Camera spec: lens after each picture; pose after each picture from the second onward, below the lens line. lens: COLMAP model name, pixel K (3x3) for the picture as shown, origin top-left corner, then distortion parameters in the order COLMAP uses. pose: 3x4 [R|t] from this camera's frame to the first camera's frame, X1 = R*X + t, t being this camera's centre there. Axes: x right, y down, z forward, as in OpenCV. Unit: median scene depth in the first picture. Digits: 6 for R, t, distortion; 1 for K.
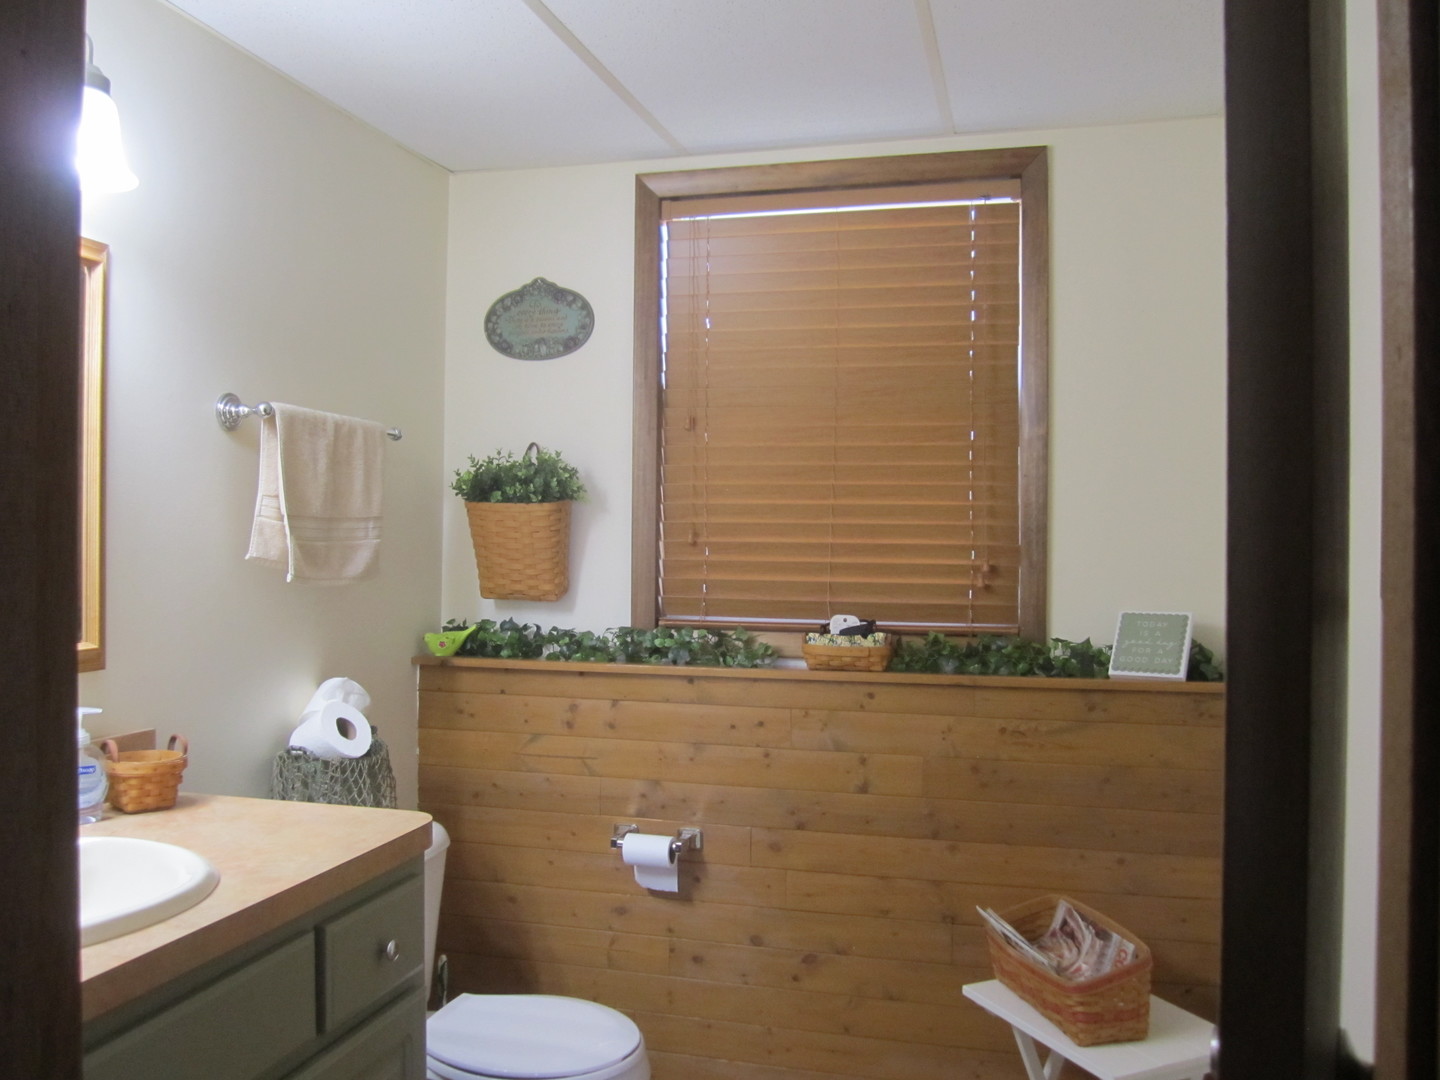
lens RADIAL K [[1183.6, 0, 720.0], [0, 1183.6, 540.0], [0, 0, 1]] dist [-0.067945, 0.032643]
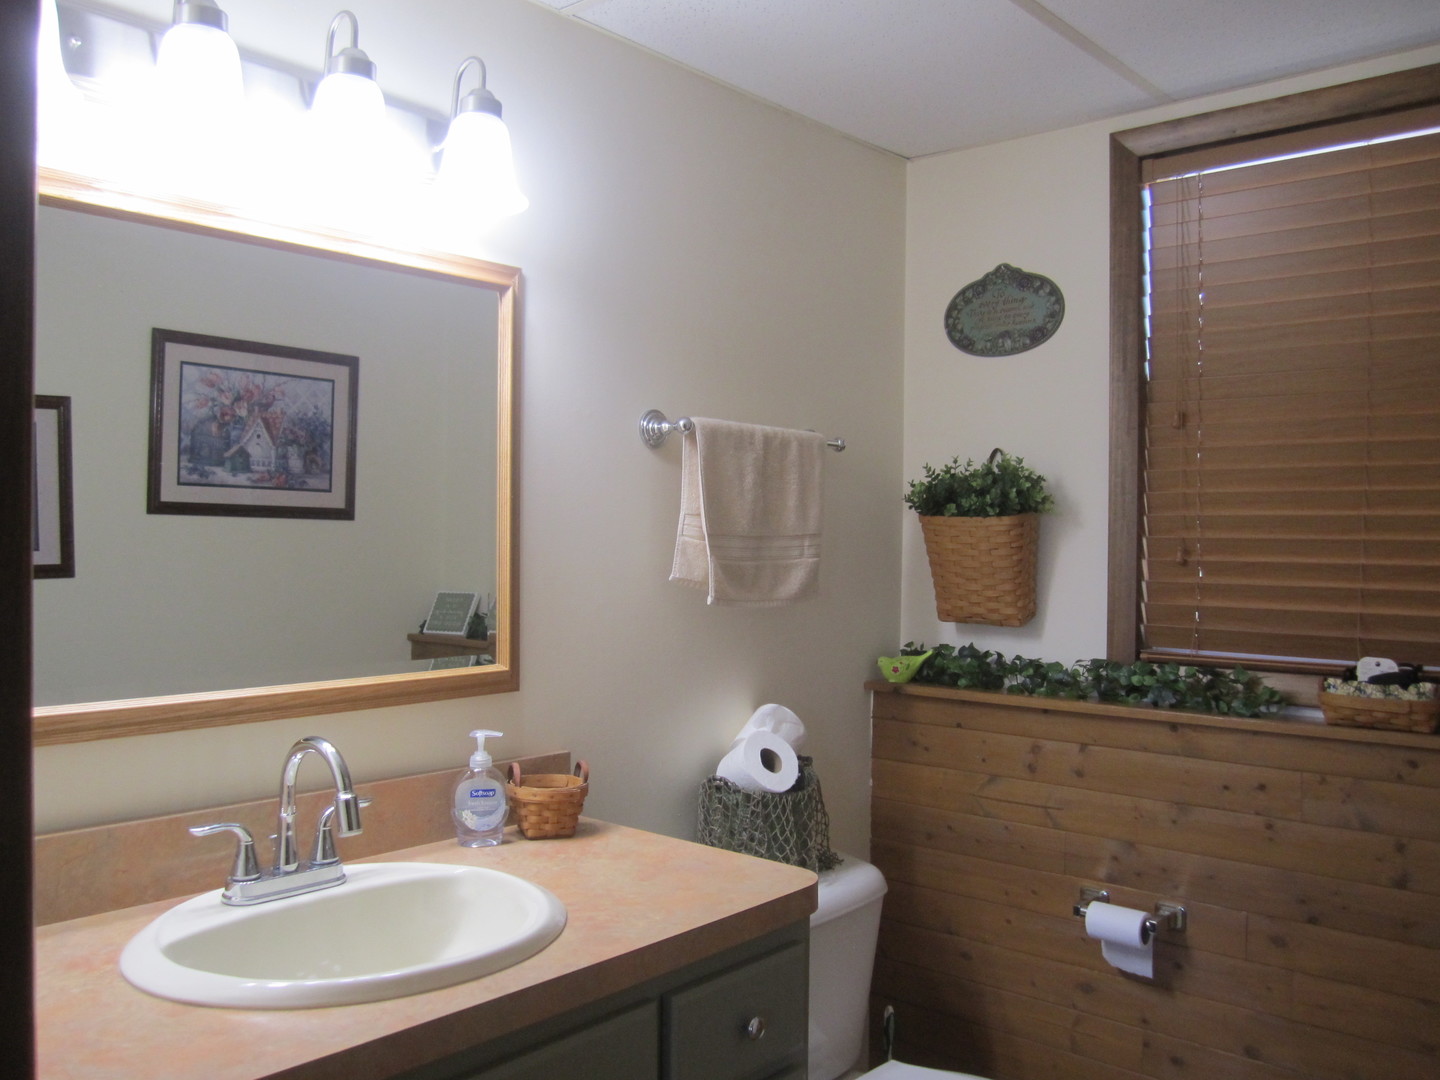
lens RADIAL K [[1183.6, 0, 720.0], [0, 1183.6, 540.0], [0, 0, 1]] dist [-0.067945, 0.032643]
pose [[0.895181, 0.000239, -0.445704, 0.055934], [-0.000875, 0.999999, -0.001221, -0.012453], [0.445703, 0.001483, 0.895180, 0.112723]]
